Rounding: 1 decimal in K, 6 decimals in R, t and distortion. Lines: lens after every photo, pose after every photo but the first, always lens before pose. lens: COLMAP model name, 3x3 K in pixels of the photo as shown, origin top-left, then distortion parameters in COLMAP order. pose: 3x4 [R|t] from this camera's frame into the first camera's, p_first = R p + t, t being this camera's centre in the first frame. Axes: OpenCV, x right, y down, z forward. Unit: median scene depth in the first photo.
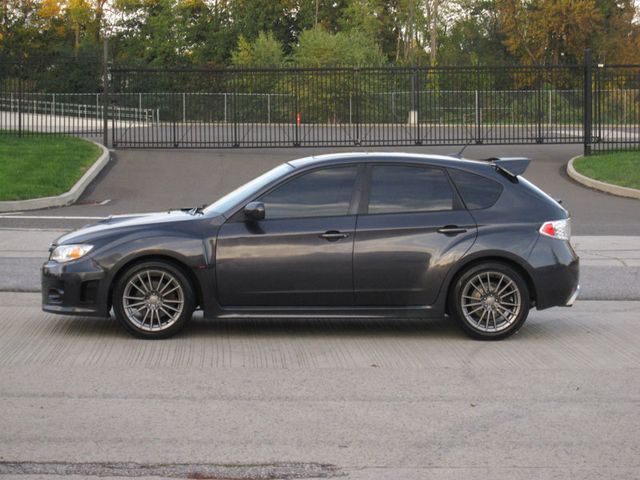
lens RADIAL K [[1792.7, 0, 320.0], [0, 1792.7, 240.0], [0, 0, 1]] dist [-0.027390, -0.597514]
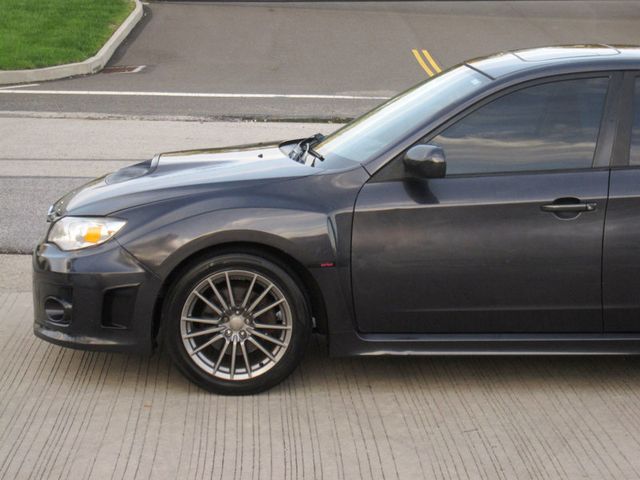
lens RADIAL K [[1775.2, 0, 320.0], [0, 1775.2, 240.0], [0, 0, 1]] dist [-0.021060, -0.381034]
pose [[0.999850, 0.006944, -0.015866, -0.058865], [-0.005537, 0.996190, 0.087028, -0.038649], [0.016410, -0.086927, 0.996080, 0.463273]]
